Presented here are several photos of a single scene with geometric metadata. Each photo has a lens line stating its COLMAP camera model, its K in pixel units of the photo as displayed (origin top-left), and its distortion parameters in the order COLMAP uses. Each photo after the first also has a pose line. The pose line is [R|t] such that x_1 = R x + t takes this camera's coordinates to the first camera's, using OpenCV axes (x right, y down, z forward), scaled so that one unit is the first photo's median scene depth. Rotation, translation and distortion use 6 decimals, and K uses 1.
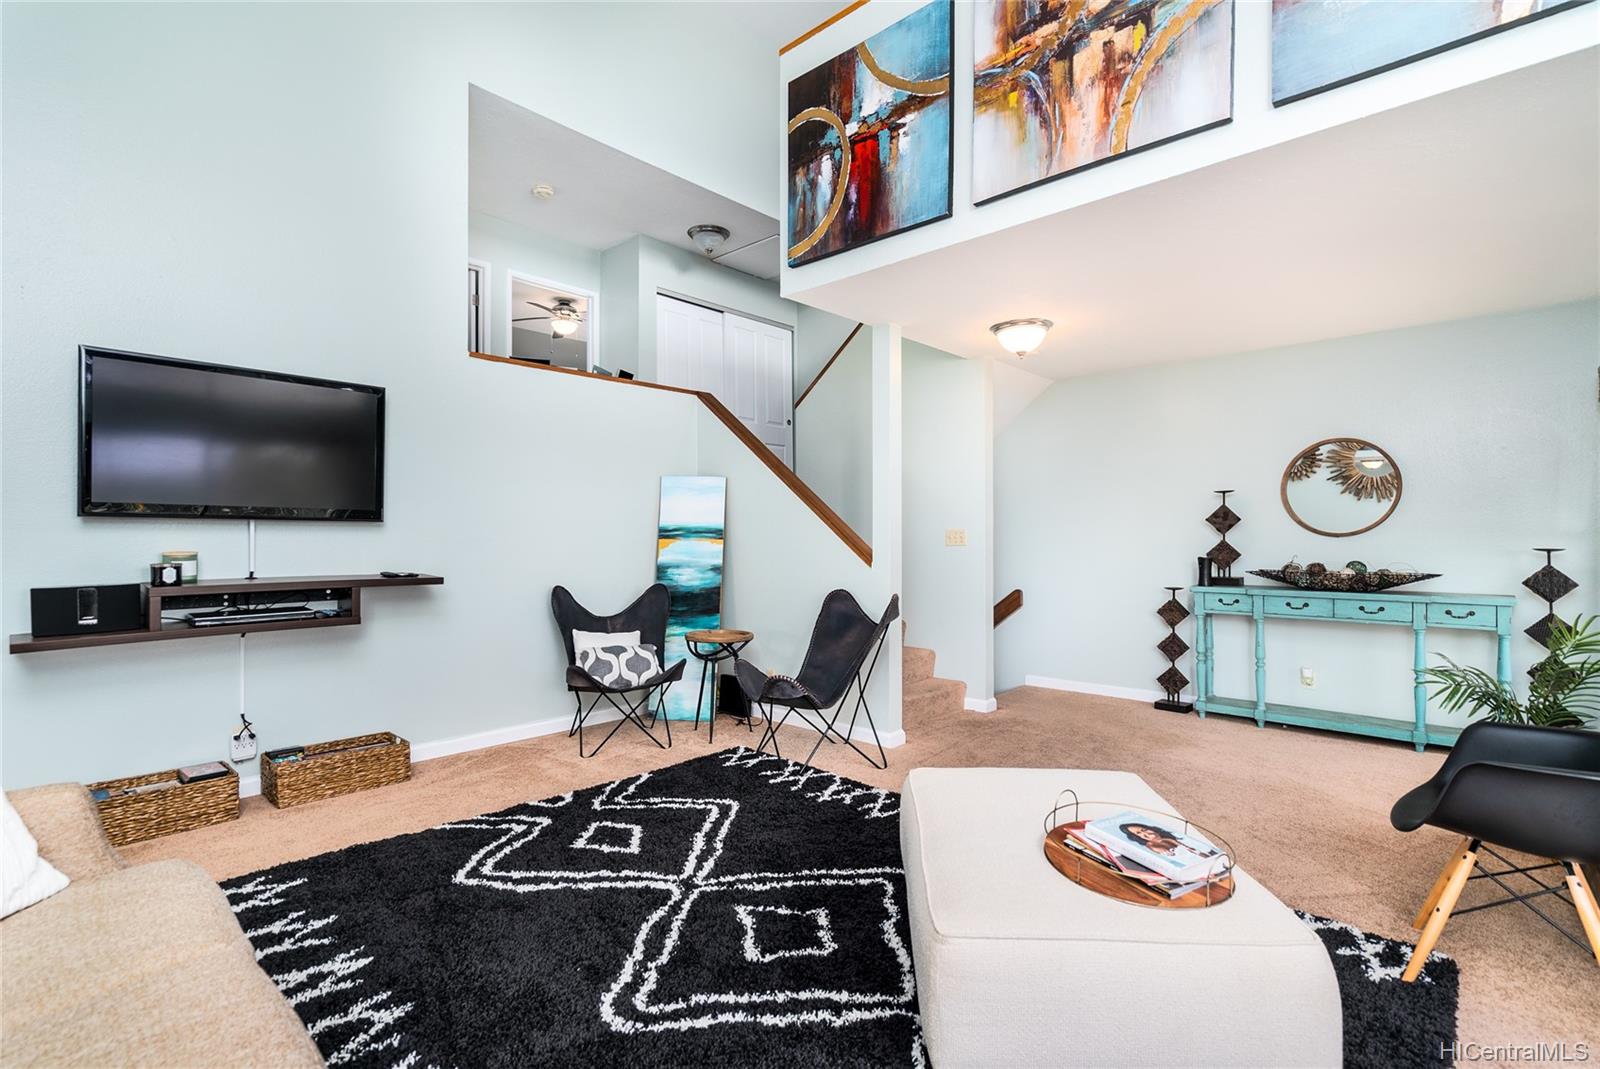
lens RADIAL K [[745.0, 0, 793.5], [0, 745.0, 536.6], [0, 0, 1]] dist [-0.007502, 0.002407]
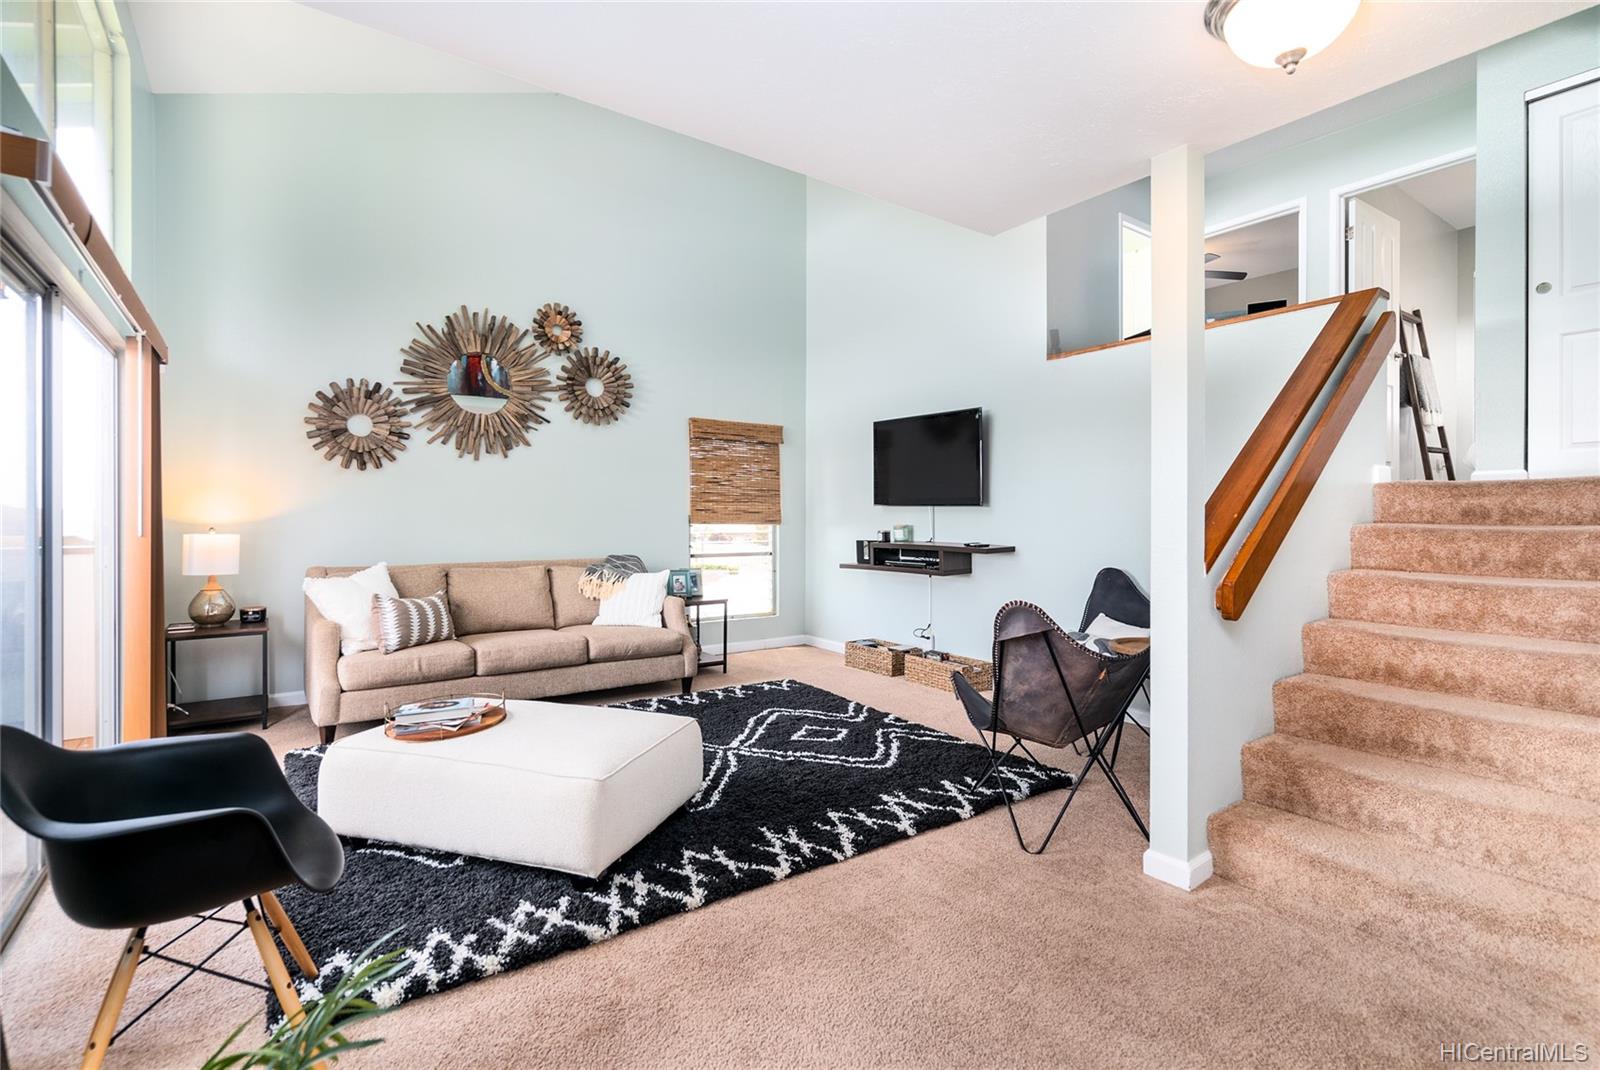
lens RADIAL K [[745.0, 0, 792.0], [0, 745.0, 524.5], [0, 0, 1]] dist [-0.007502, 0.002407]
pose [[-0.194063, 0.012003, -0.980916, 0.977913], [-0.005960, 0.999892, 0.013415, -0.000997], [0.980971, 0.008450, -0.193971, 1.068272]]
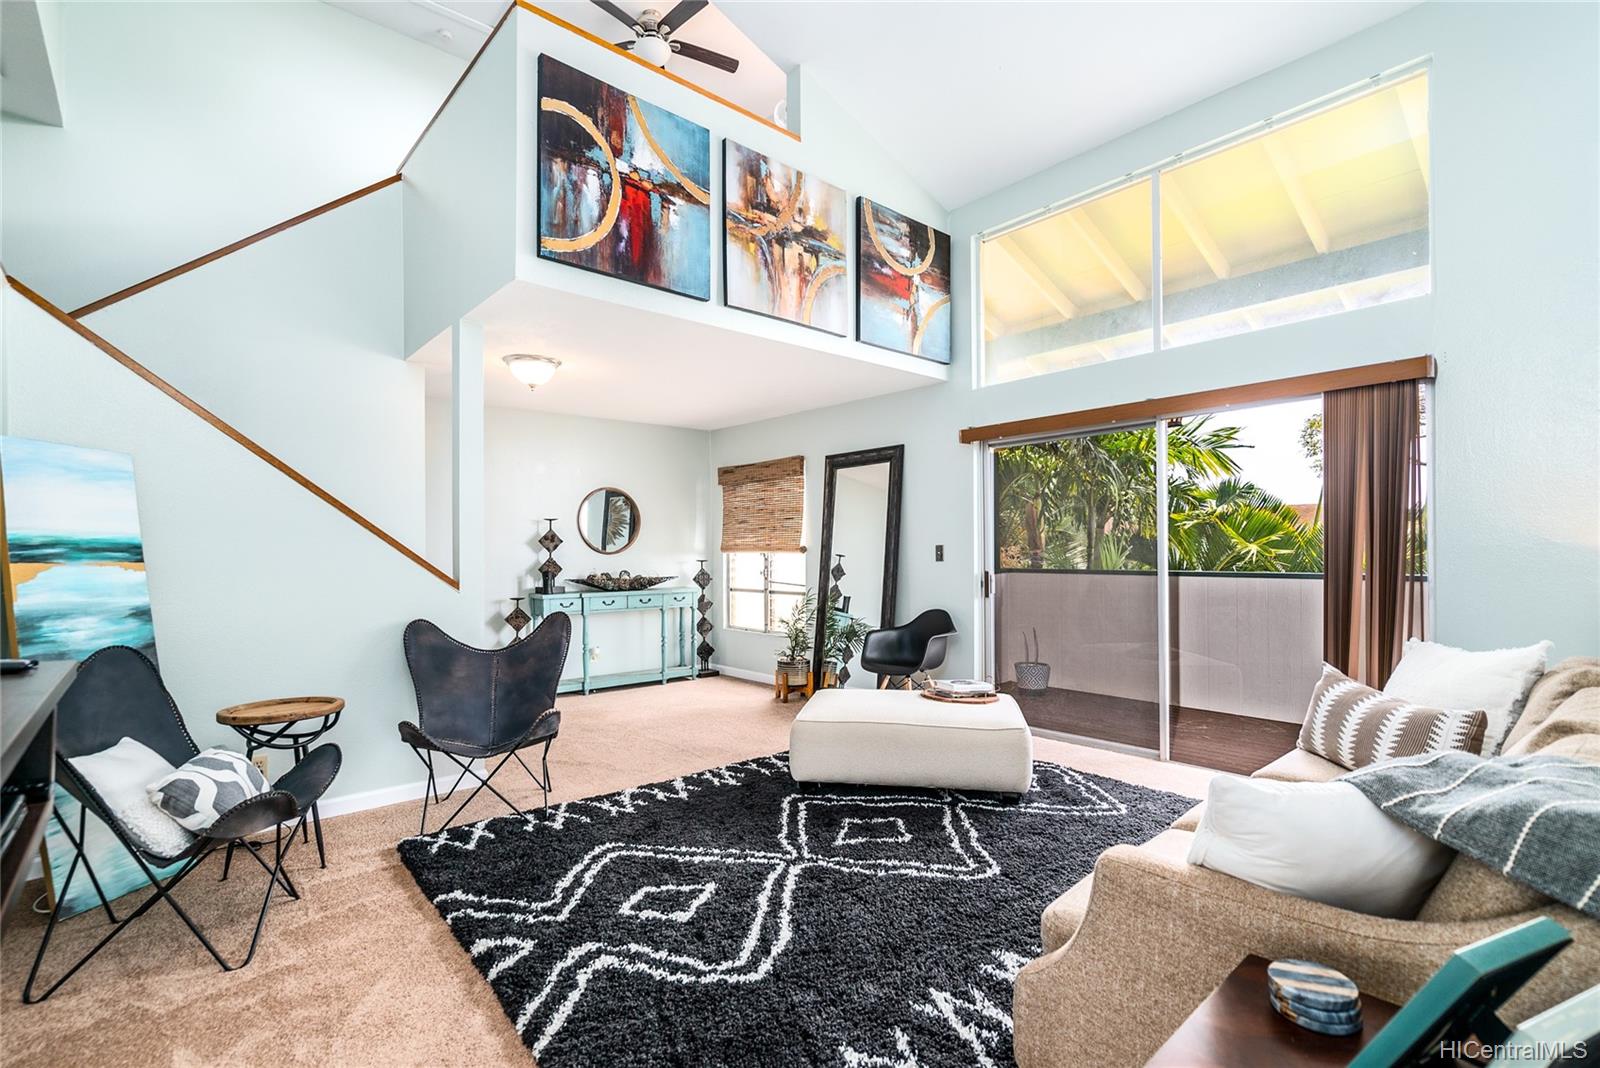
lens RADIAL K [[745.0, 0, 806.9], [0, 745.0, 541.4], [0, 0, 1]] dist [-0.007502, 0.002407]
pose [[0.086160, 0.014880, 0.996170, -0.966572], [0.008470, 0.999841, -0.015667, 0.001612], [-0.996245, 0.009787, 0.086020, 0.670703]]
